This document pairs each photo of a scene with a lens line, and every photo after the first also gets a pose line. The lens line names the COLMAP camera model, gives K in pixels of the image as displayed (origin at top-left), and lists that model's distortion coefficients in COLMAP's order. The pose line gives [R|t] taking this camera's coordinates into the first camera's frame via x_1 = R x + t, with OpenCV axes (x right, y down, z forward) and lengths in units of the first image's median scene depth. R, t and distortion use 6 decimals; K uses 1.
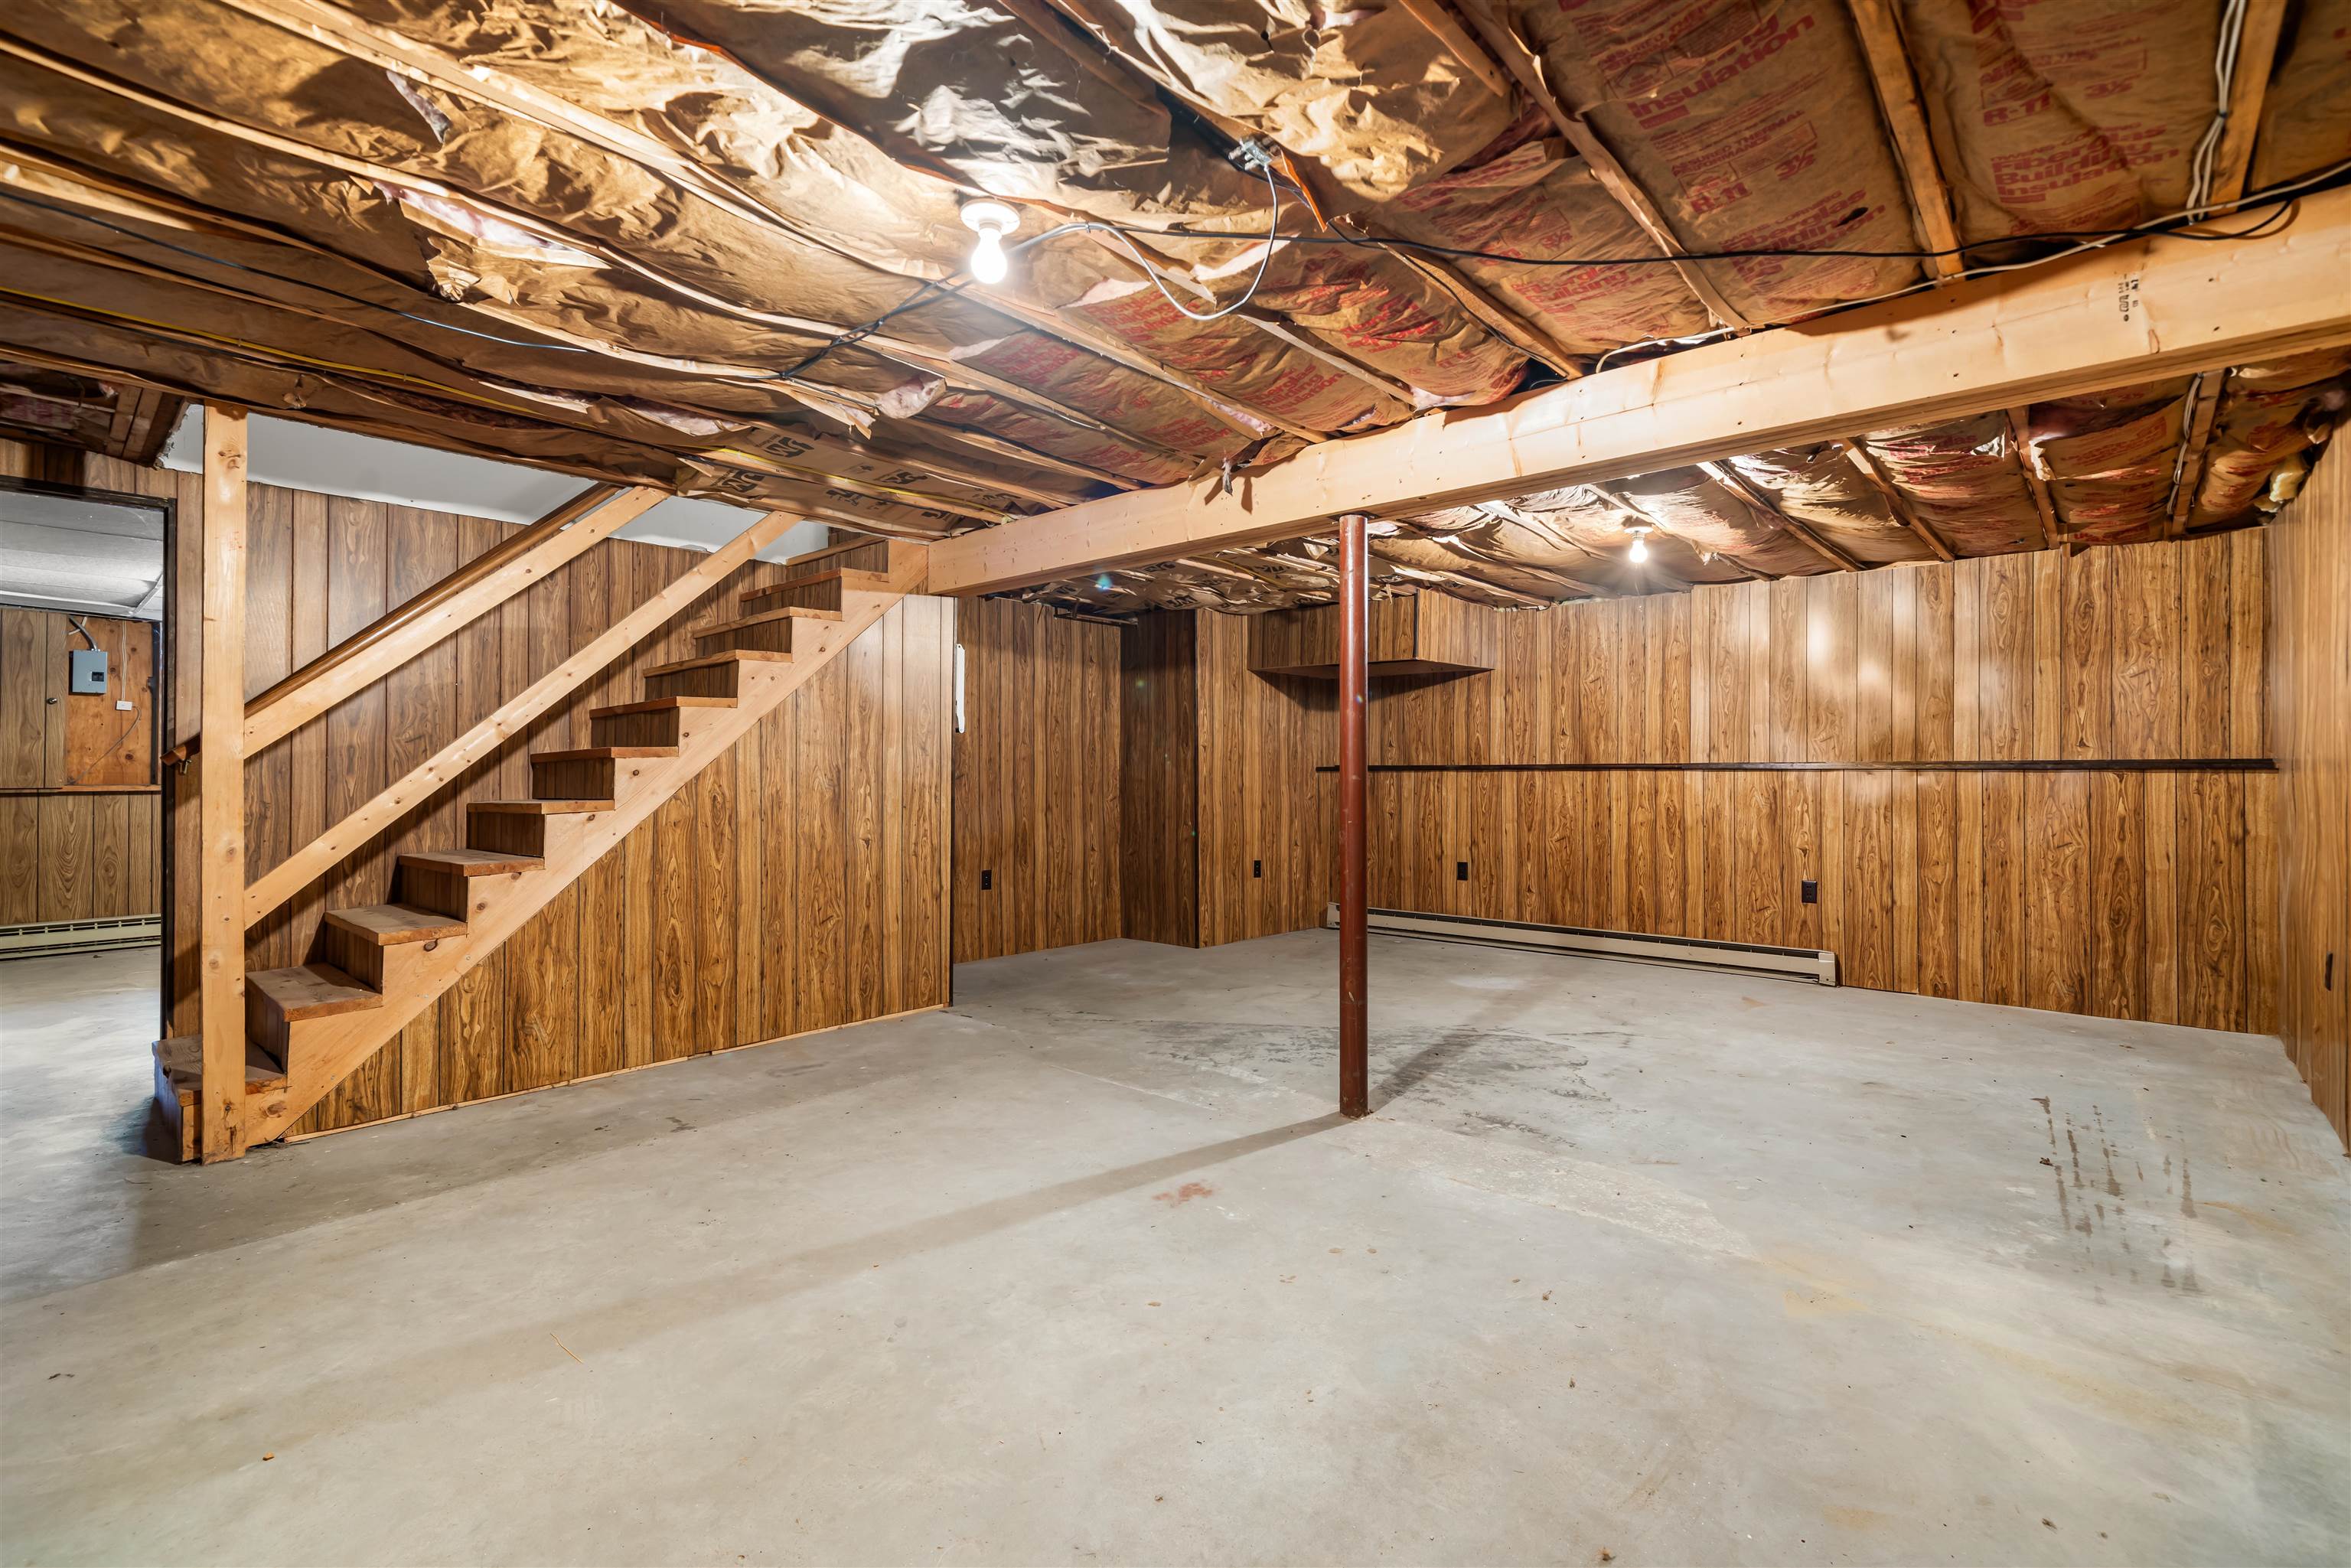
lens RADIAL K [[1045.3, 0, 1191.2], [0, 1045.3, 767.1], [0, 0, 1]] dist [0.000970, 0.000393]
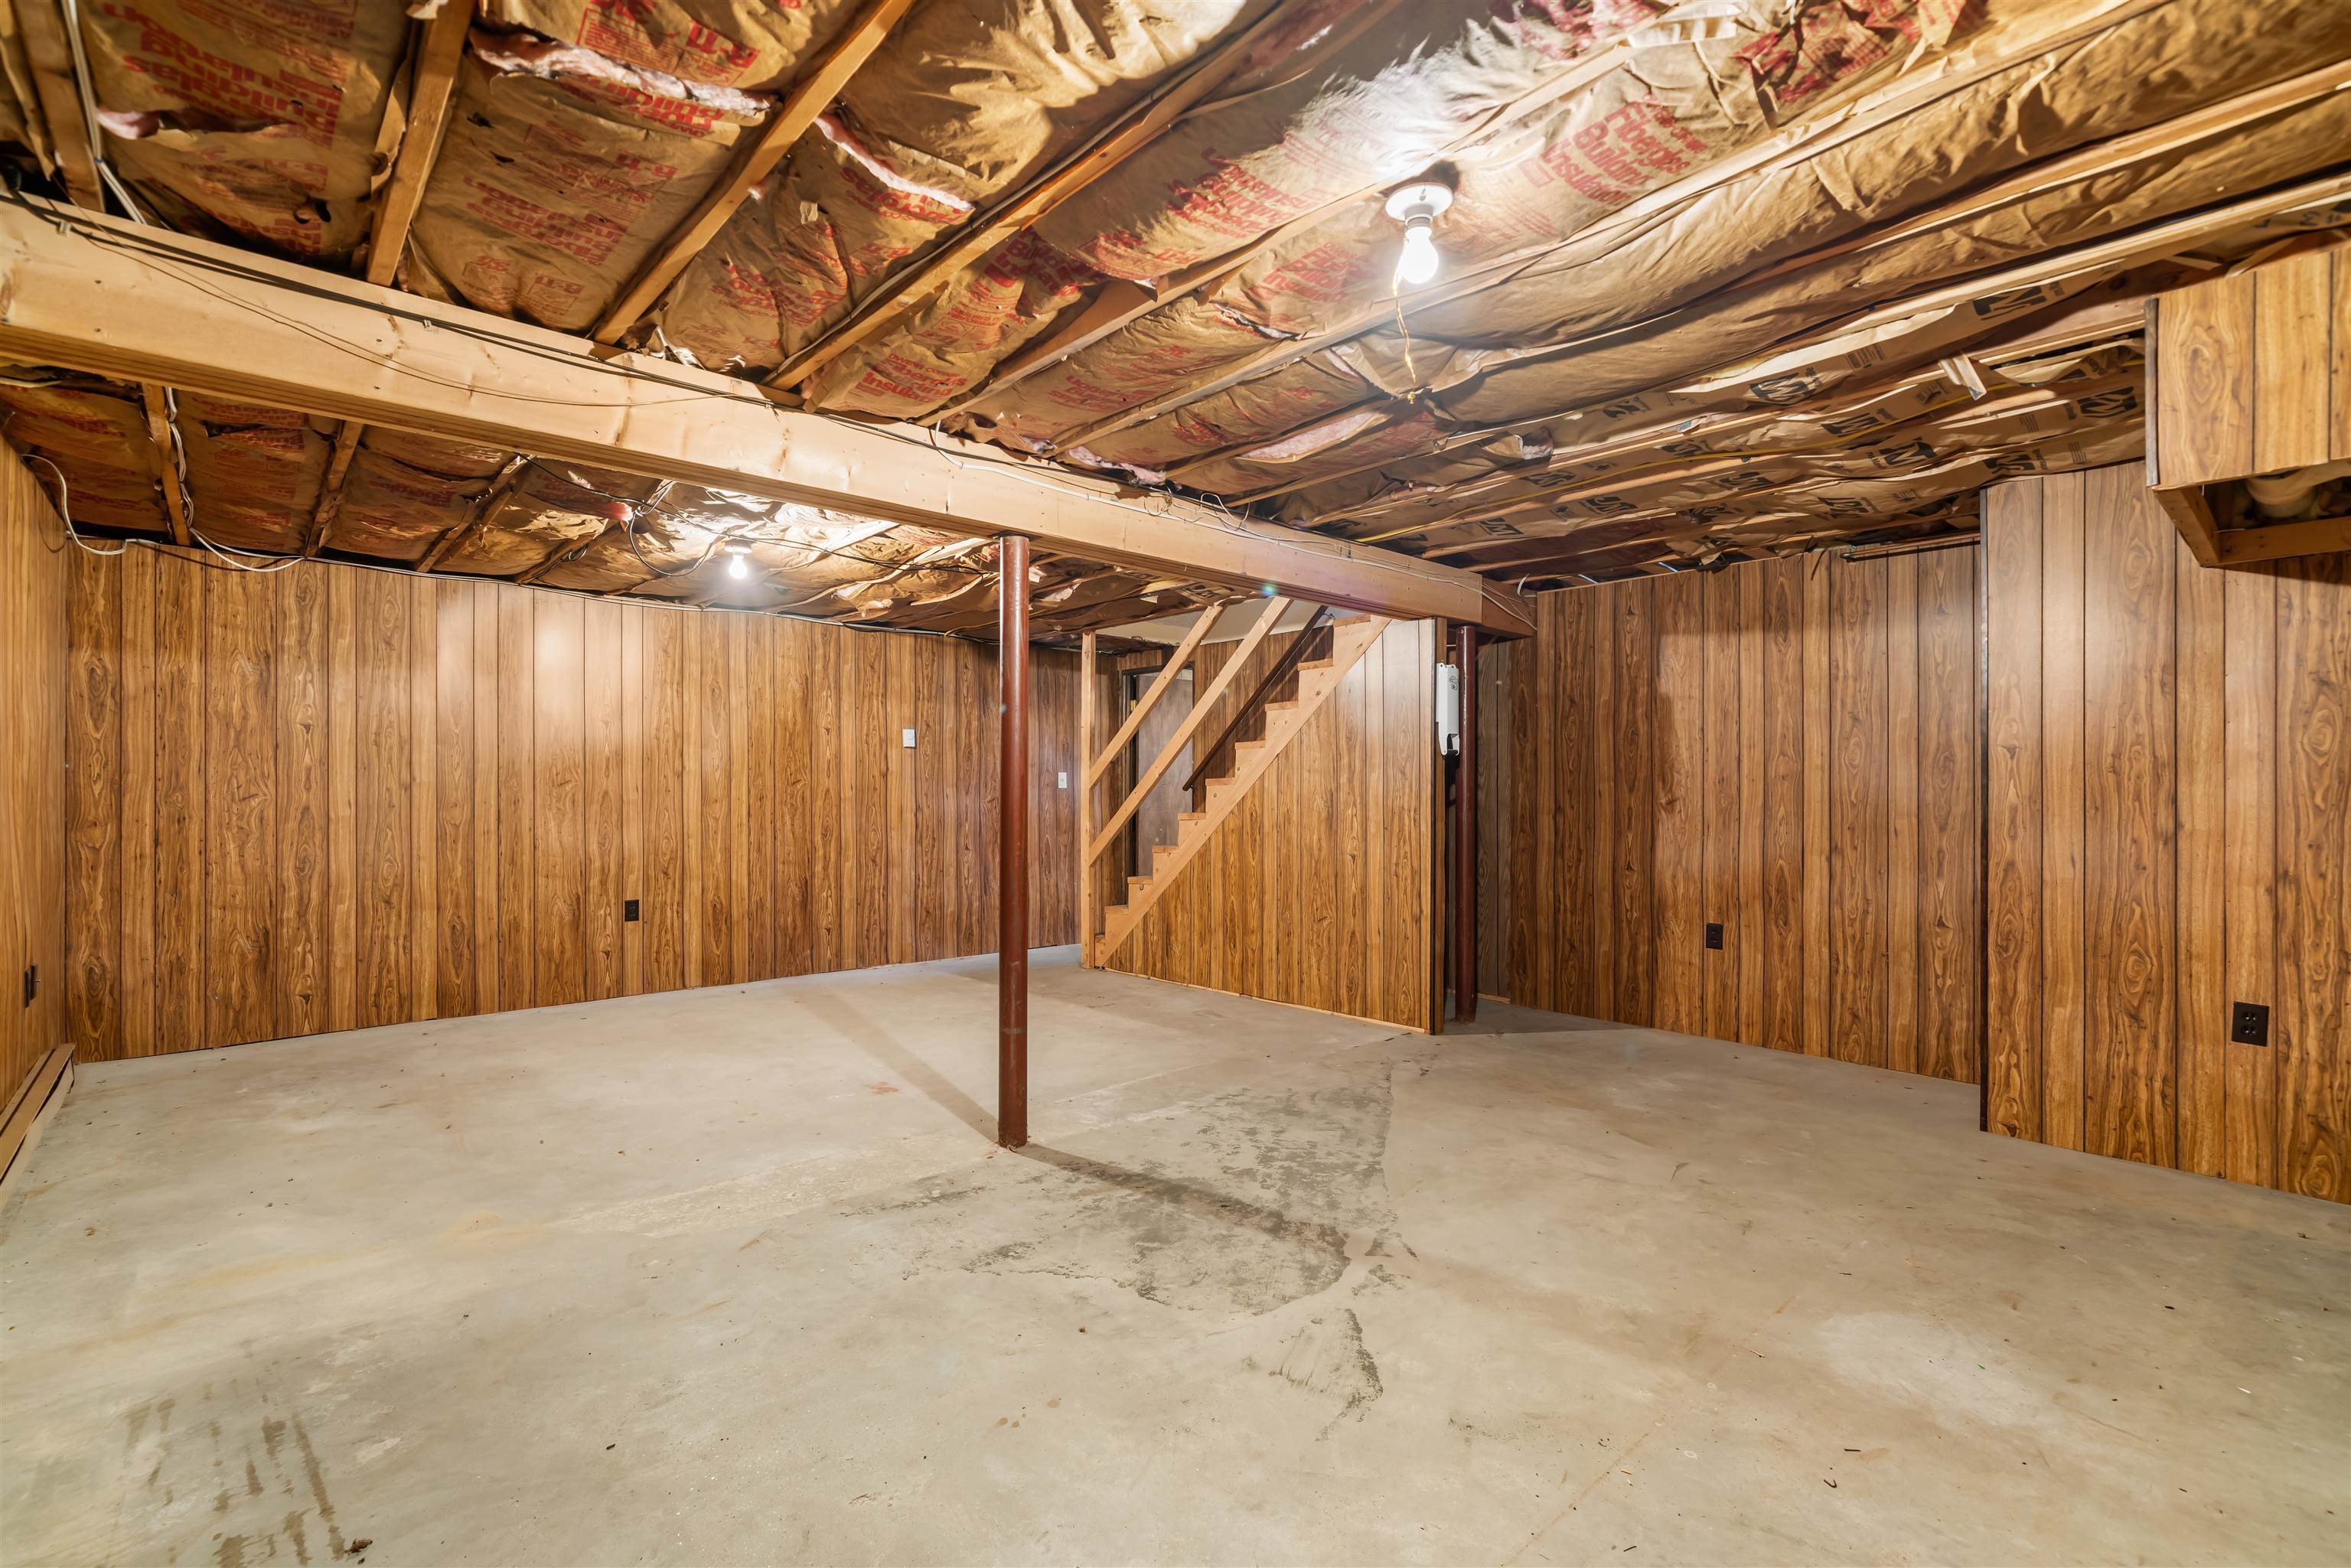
lens RADIAL K [[1045.3, 0, 1175.4], [0, 1045.3, 785.6], [0, 0, 1]] dist [0.000970, 0.000393]
pose [[-0.112987, -0.007292, -0.993570, 0.970788], [0.003515, 0.999964, -0.007739, 0.002677], [0.993590, -0.004367, -0.112957, 1.098489]]
